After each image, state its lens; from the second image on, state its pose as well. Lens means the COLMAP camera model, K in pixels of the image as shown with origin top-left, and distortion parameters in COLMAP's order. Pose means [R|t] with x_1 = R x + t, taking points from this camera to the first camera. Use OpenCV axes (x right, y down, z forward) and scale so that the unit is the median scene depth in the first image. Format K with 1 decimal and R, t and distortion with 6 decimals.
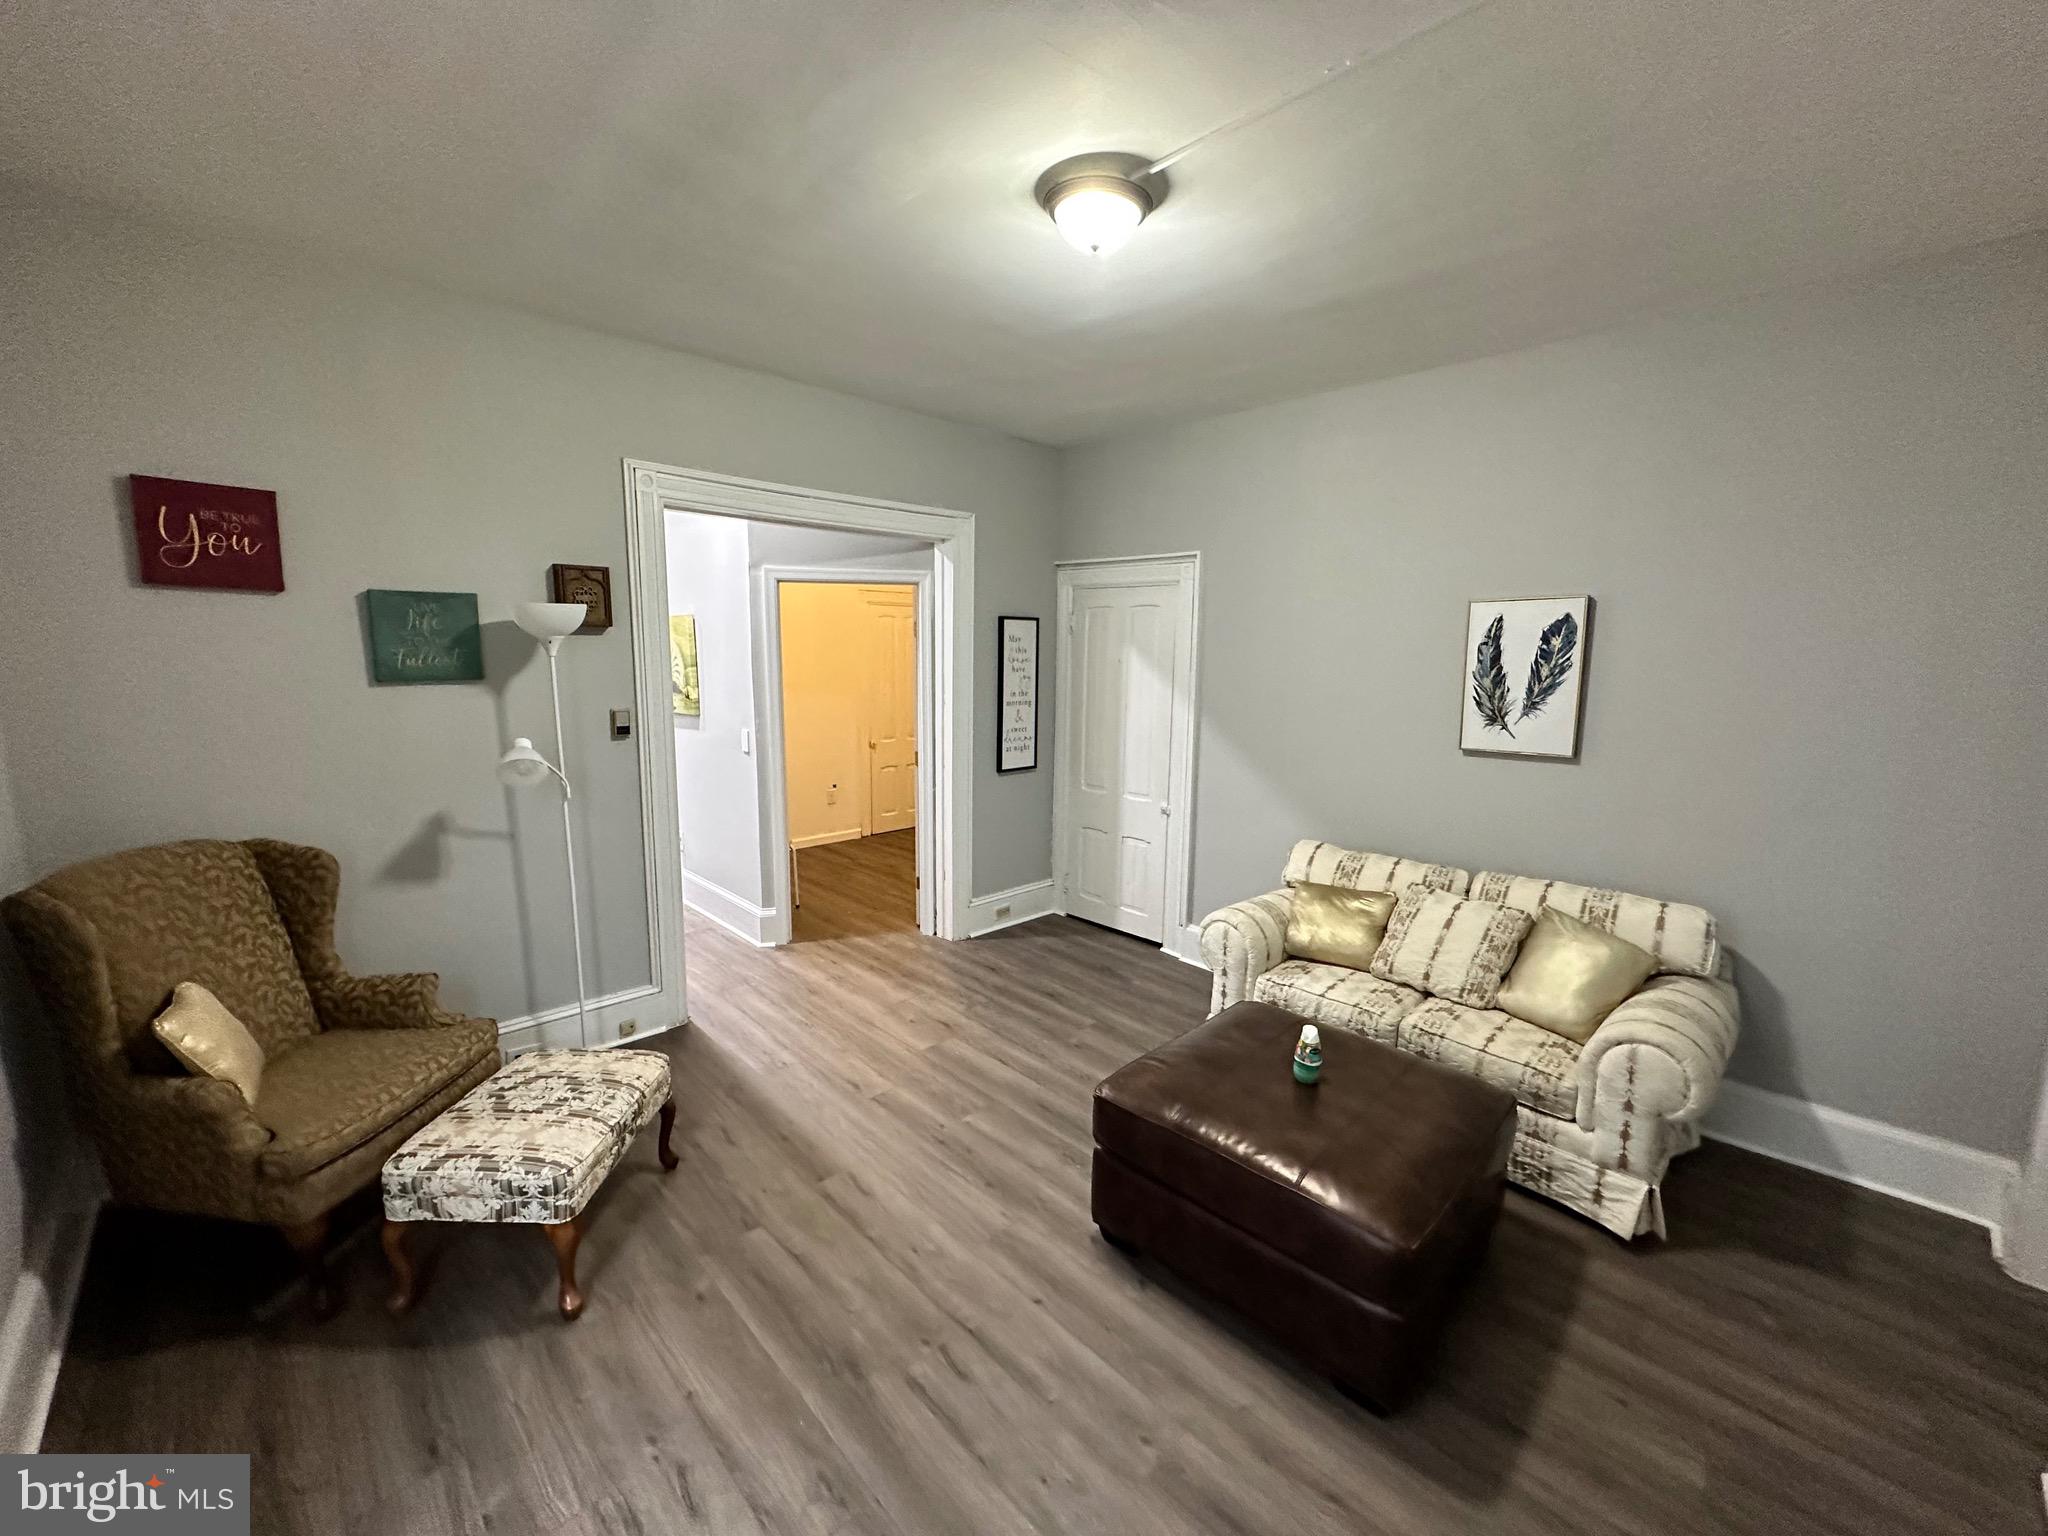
lens RADIAL K [[822.1, 0, 1026.1], [0, 822.1, 770.5], [0, 0, 1]] dist [0.001803, 0.000041]
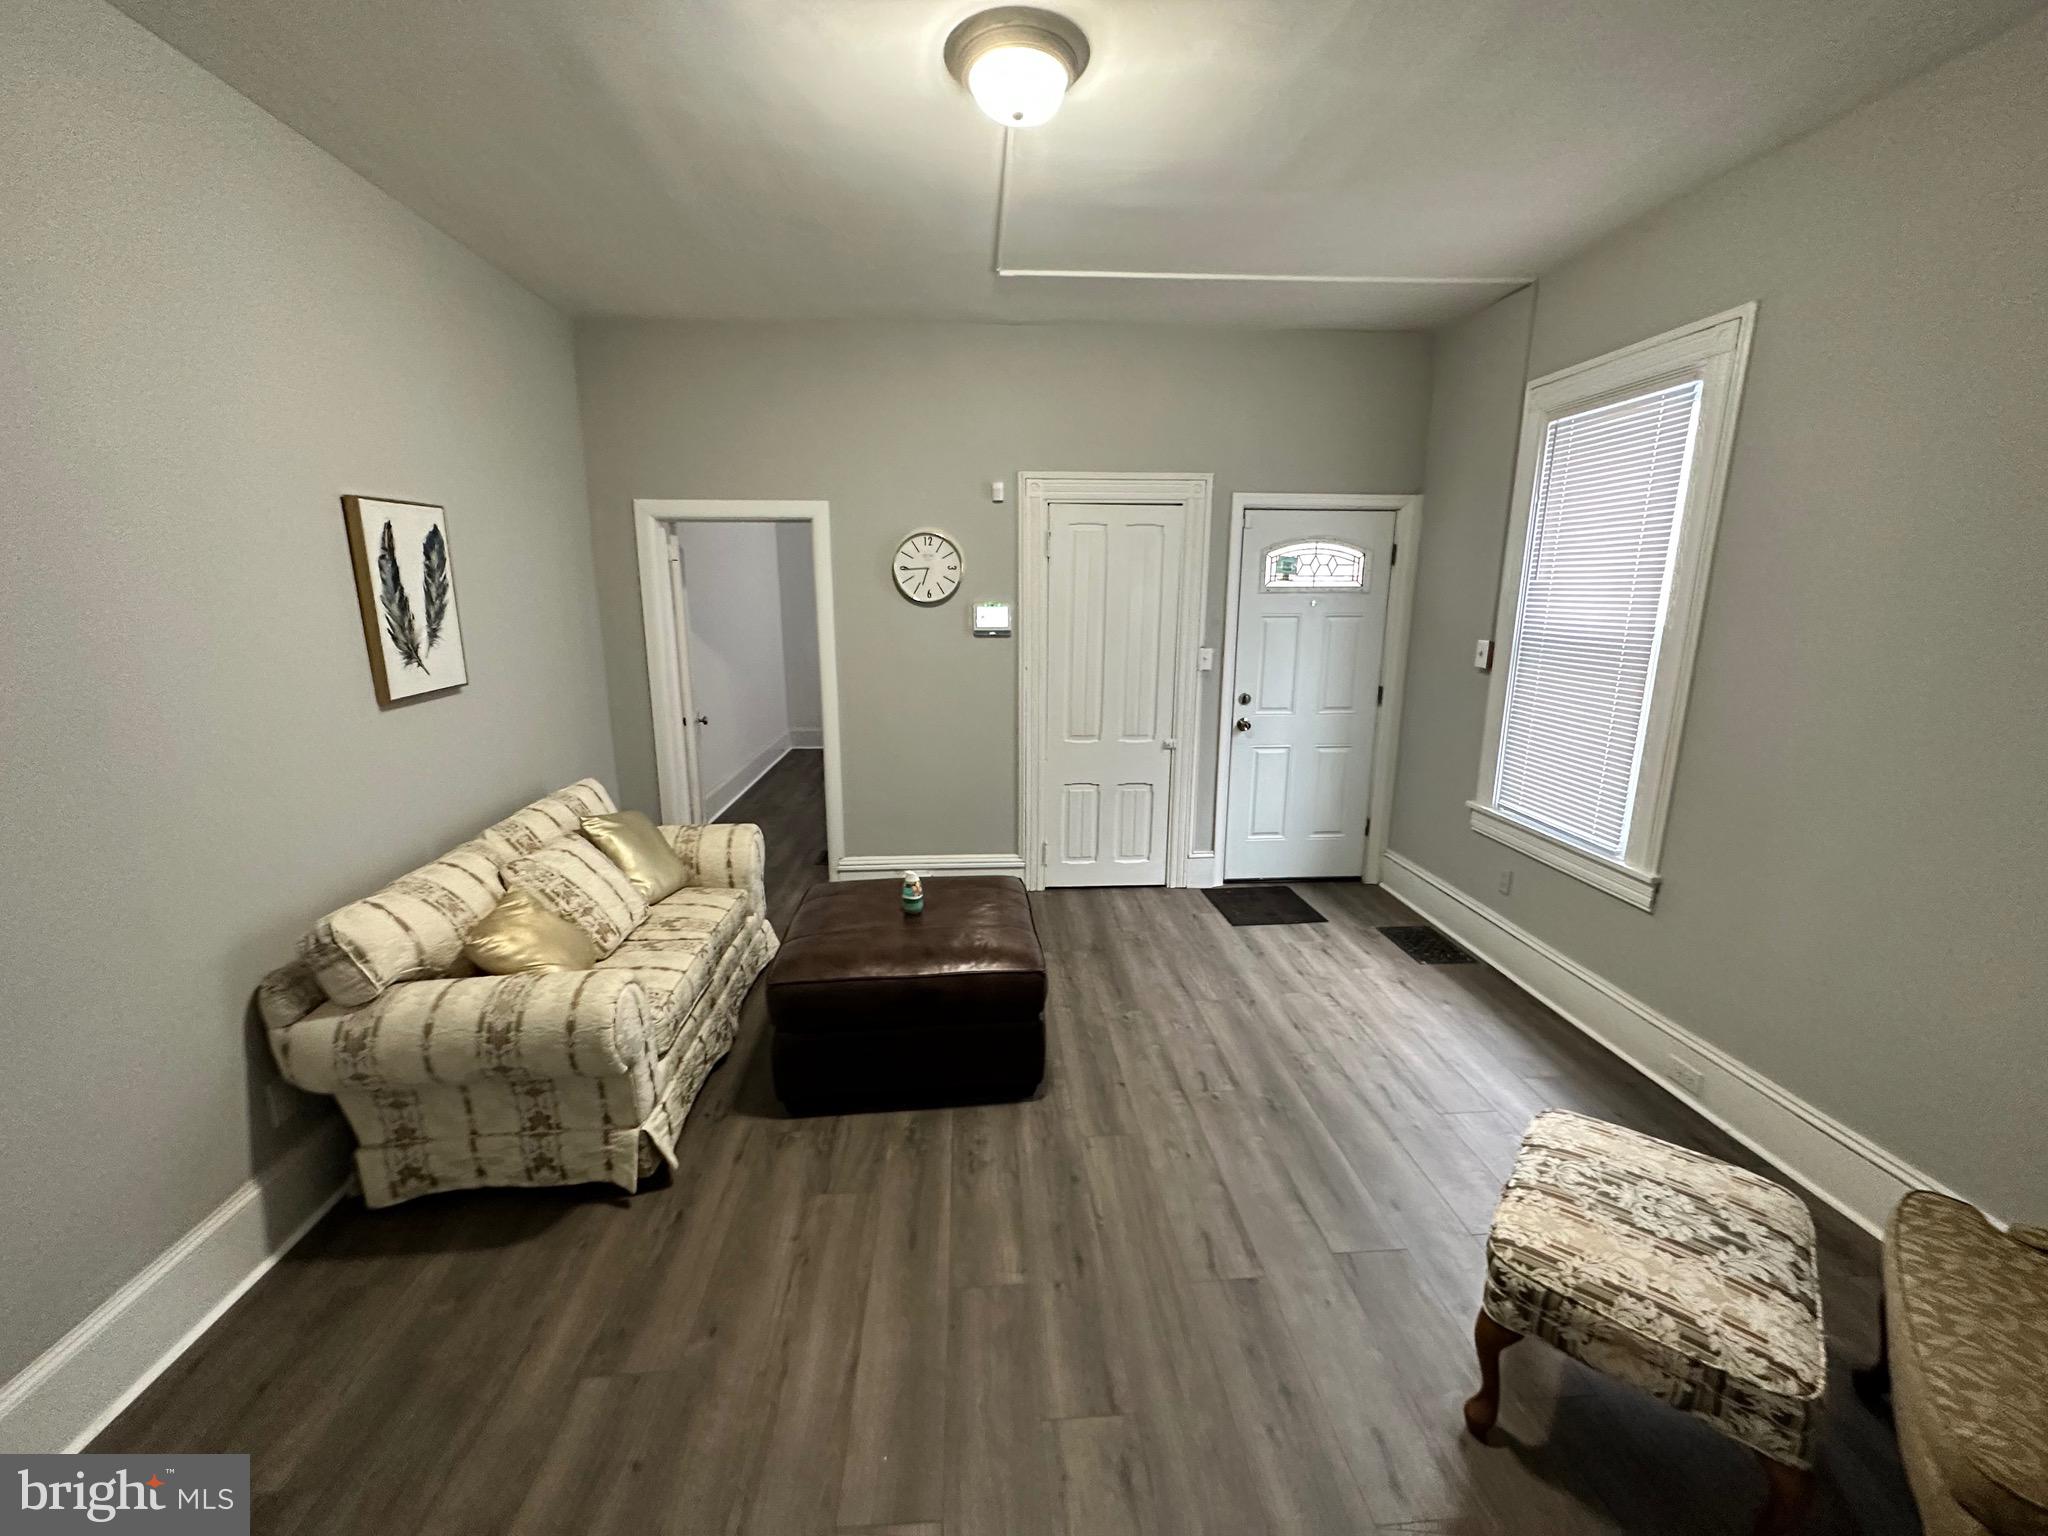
lens RADIAL K [[822.1, 0, 1029.6], [0, 822.1, 763.8], [0, 0, 1]] dist [0.001803, 0.000041]
pose [[-0.772210, -0.145189, 0.618556, -0.412950], [0.086949, 0.940234, 0.329242, -0.181624], [-0.629390, 0.308027, -0.713433, 1.282734]]
